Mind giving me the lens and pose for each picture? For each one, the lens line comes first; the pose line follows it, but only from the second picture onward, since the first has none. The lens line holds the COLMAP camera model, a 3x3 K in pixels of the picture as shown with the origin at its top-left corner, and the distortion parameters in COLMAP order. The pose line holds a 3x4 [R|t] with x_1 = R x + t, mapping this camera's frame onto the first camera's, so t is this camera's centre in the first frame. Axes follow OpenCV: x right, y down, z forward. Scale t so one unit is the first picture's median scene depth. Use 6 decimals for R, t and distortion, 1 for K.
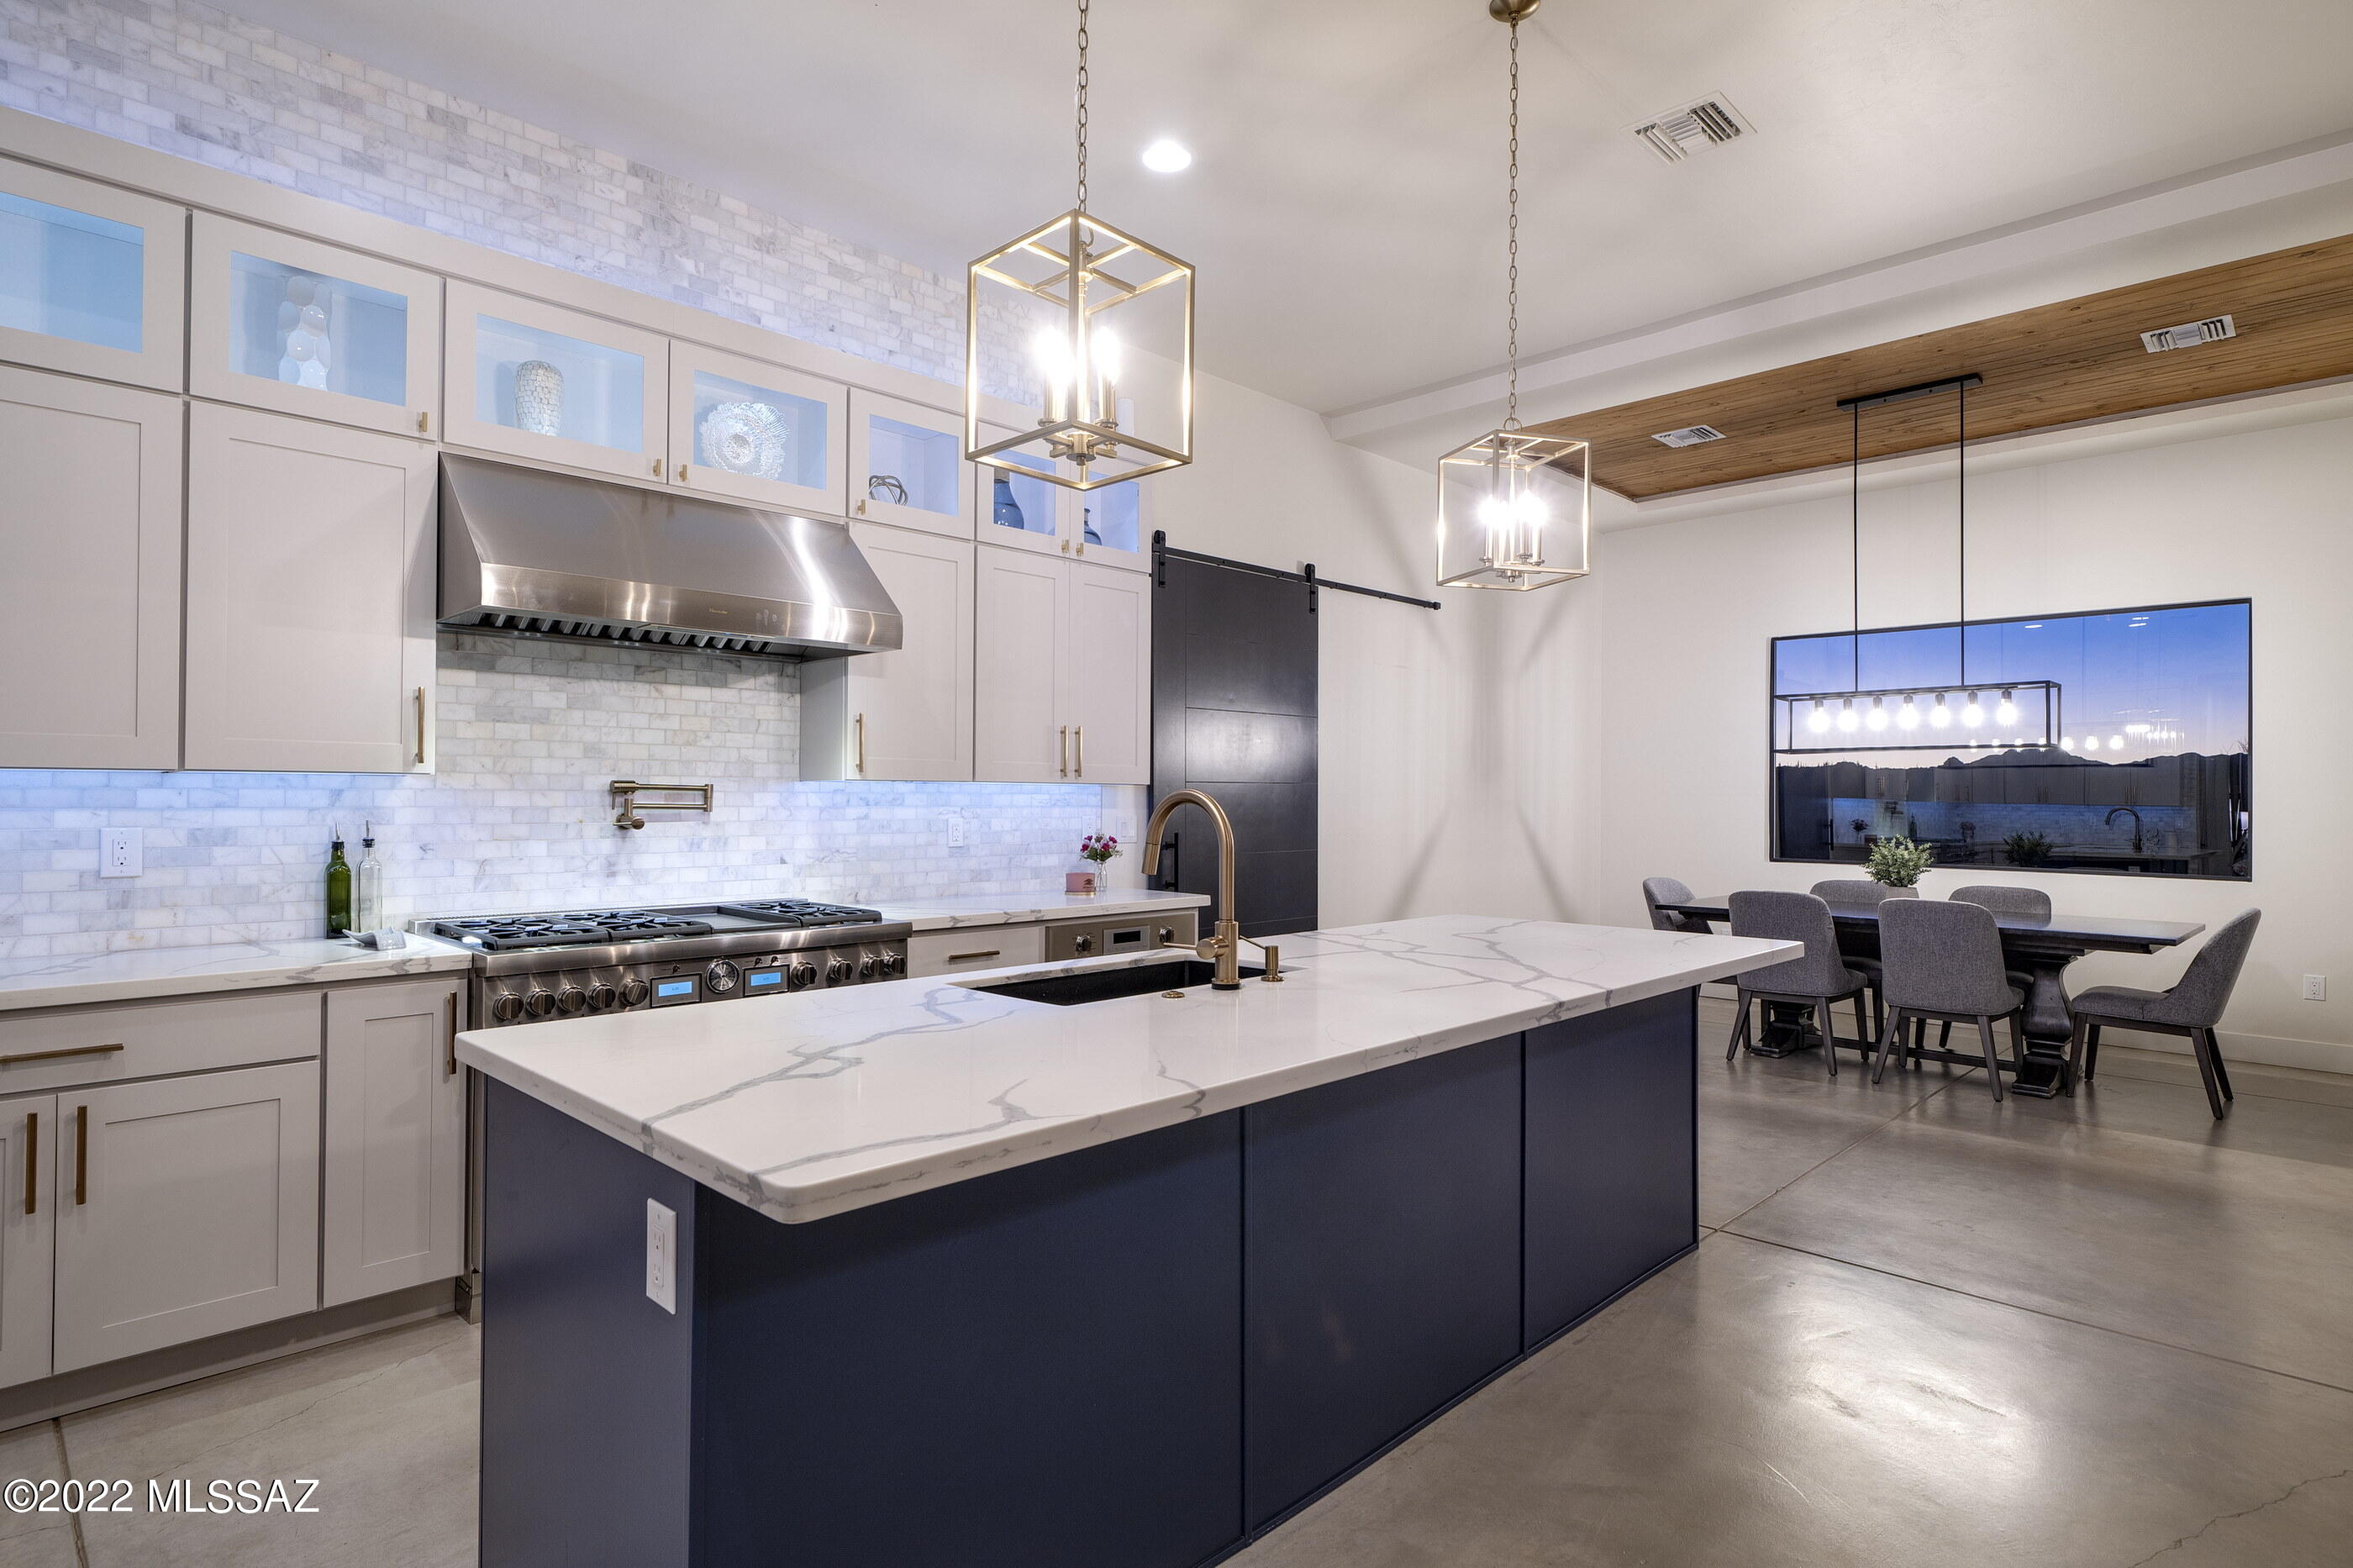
lens RADIAL K [[1243.4, 0, 1176.5], [0, 1243.4, 784.0], [0, 0, 1]] dist [-0.003601, 0.001277]
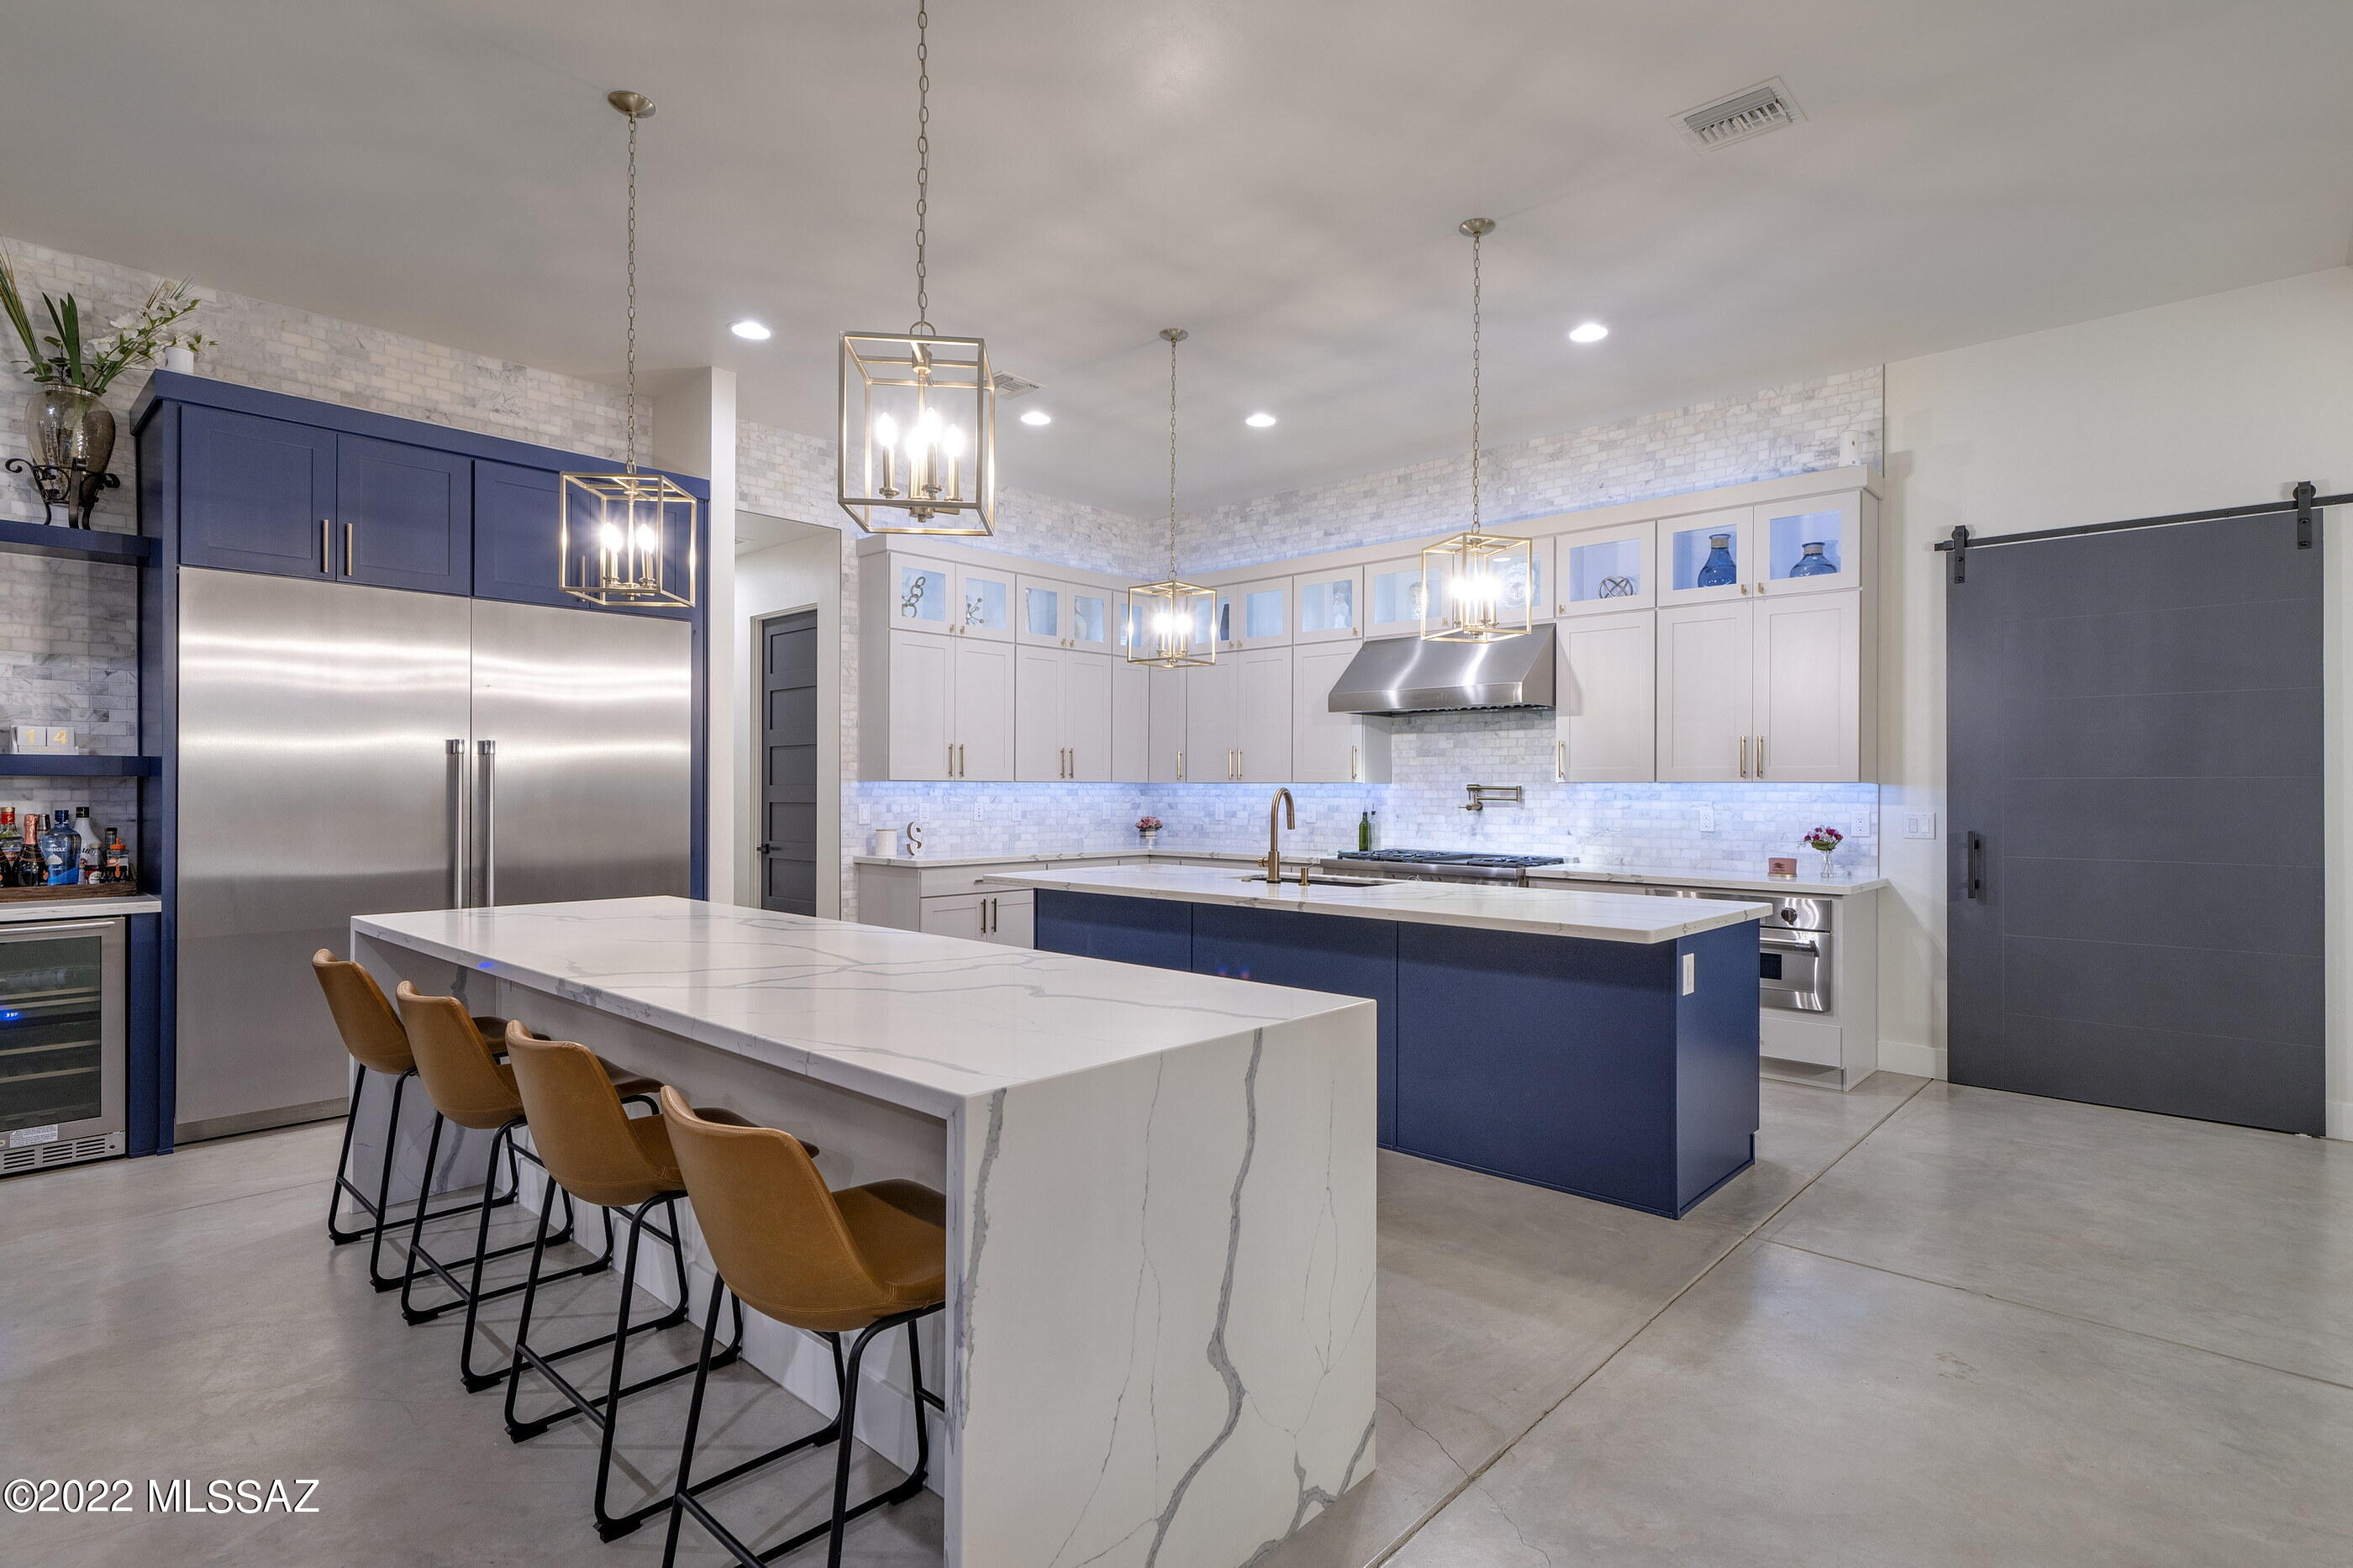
lens RADIAL K [[1140.1, 0, 1176.5], [0, 1140.1, 784.0], [0, 0, 1]] dist [0.002057, -0.000038]
pose [[0.027480, -0.013314, -0.999534, 1.153727], [0.002747, 0.999909, -0.013244, 0.016577], [0.999619, -0.002382, 0.027514, 0.460755]]
